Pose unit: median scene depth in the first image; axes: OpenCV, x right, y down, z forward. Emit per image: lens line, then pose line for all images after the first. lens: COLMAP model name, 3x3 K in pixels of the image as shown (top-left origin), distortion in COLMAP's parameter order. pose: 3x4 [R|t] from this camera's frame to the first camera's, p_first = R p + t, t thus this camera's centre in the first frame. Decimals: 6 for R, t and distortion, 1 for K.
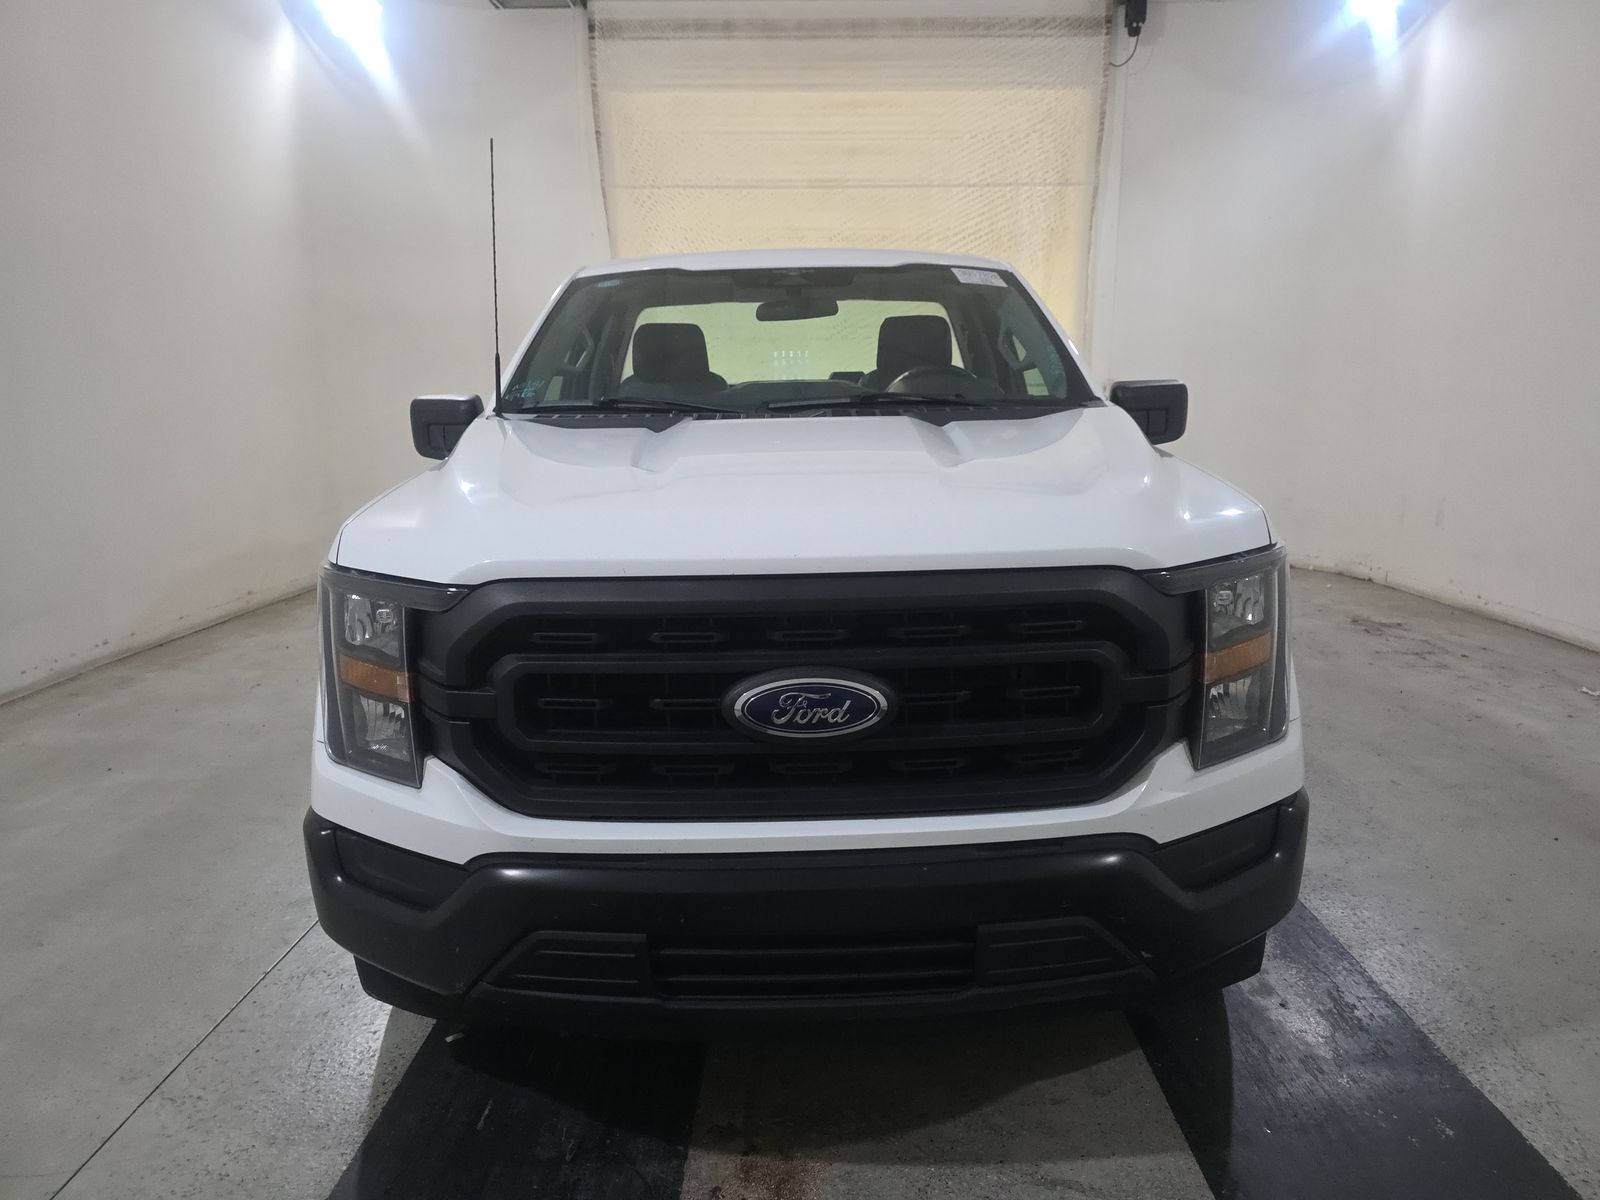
lens RADIAL K [[1097.8, 0, 797.0], [0, 1097.8, 599.5], [0, 0, 1]] dist [0.043316, -0.037794]
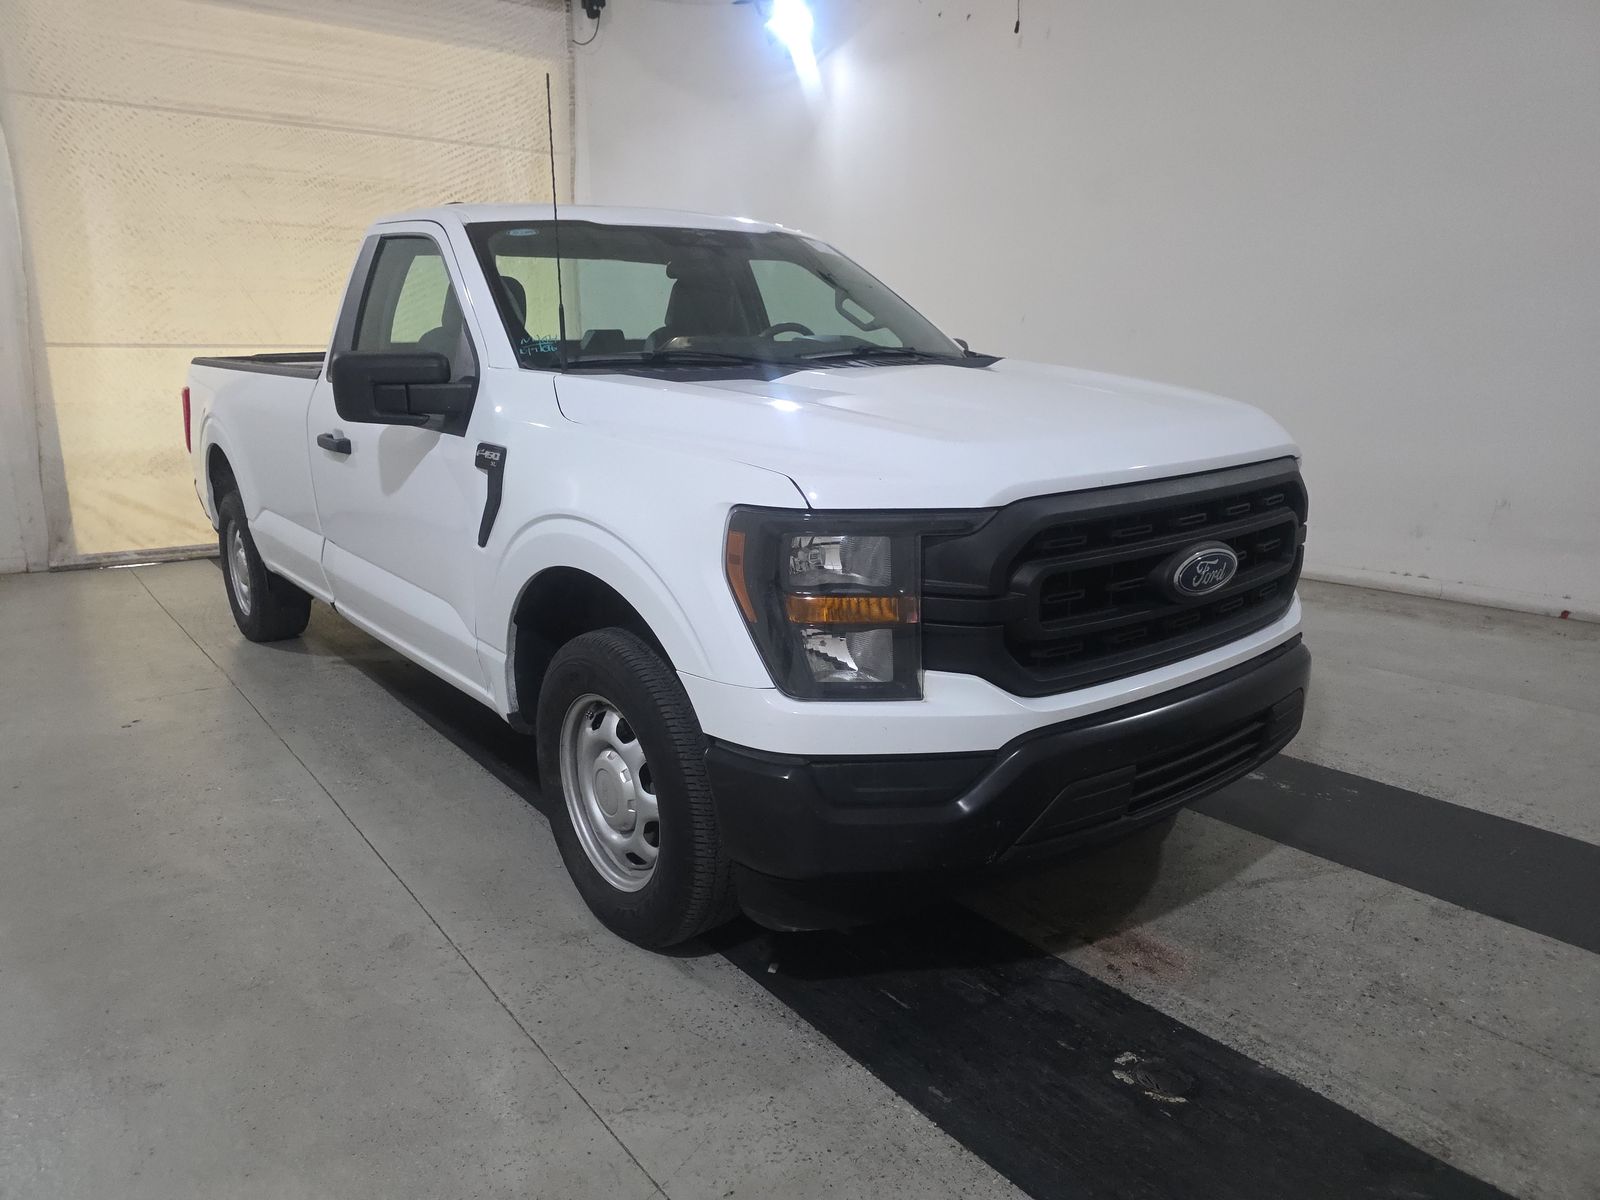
lens RADIAL K [[1097.8, 0, 791.5], [0, 1097.8, 594.0], [0, 0, 1]] dist [0.043316, -0.037794]
pose [[0.787218, -0.134694, 0.601784, -0.262578], [0.120307, 0.990649, 0.064354, -0.005096], [-0.604825, 0.021738, 0.796062, 0.047897]]
